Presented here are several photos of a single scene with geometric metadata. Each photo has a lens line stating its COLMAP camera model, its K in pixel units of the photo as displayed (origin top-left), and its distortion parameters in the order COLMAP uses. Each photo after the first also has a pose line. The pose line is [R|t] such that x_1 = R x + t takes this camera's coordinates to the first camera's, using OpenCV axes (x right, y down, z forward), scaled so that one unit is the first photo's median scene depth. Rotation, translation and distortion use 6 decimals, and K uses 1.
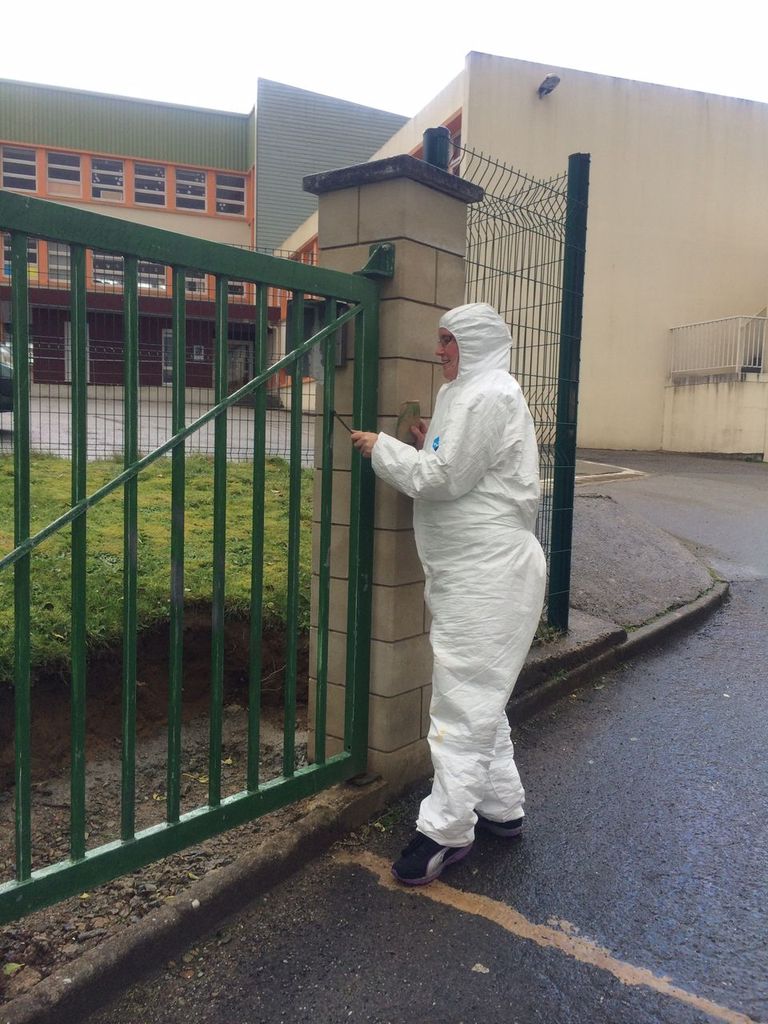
lens RADIAL K [[883.4, 0, 384.0], [0, 883.4, 512.0], [0, 0, 1]] dist [0.110261, -0.161157]
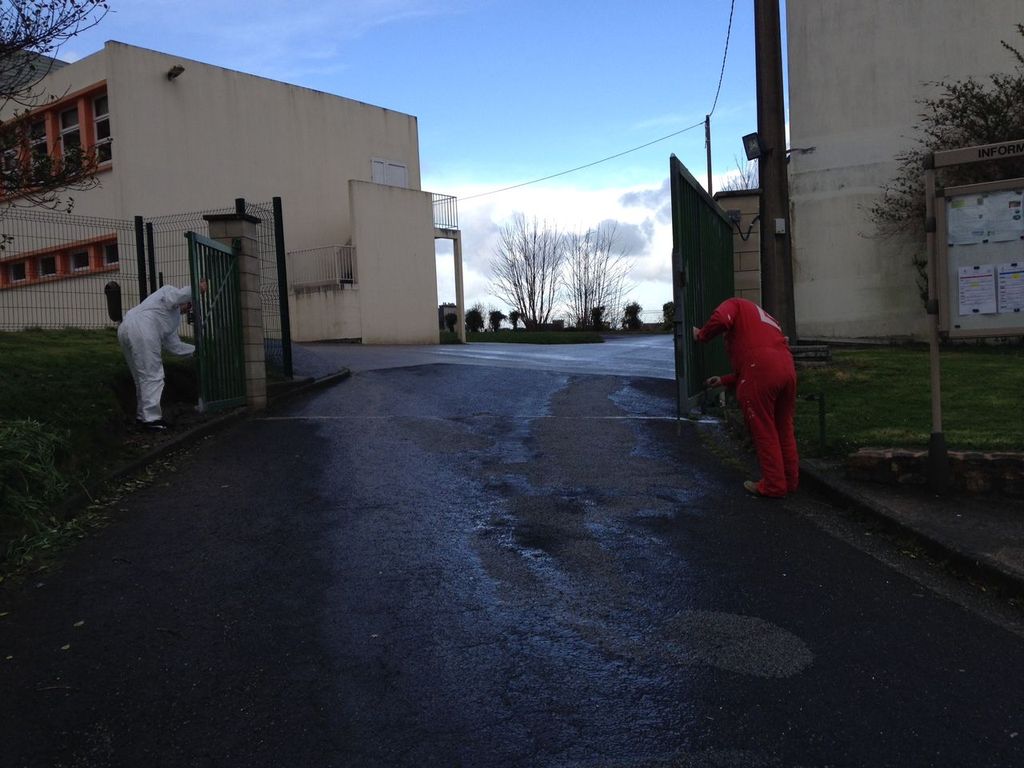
lens RADIAL K [[918.2, 0, 512.0], [0, 918.2, 384.0], [0, 0, 1]] dist [0.009813, 0.000616]
pose [[0.845616, -0.090214, 0.526114, -0.156930], [0.118830, 0.992697, -0.020773, 0.067208], [-0.520397, 0.080084, 0.850161, -0.378366]]
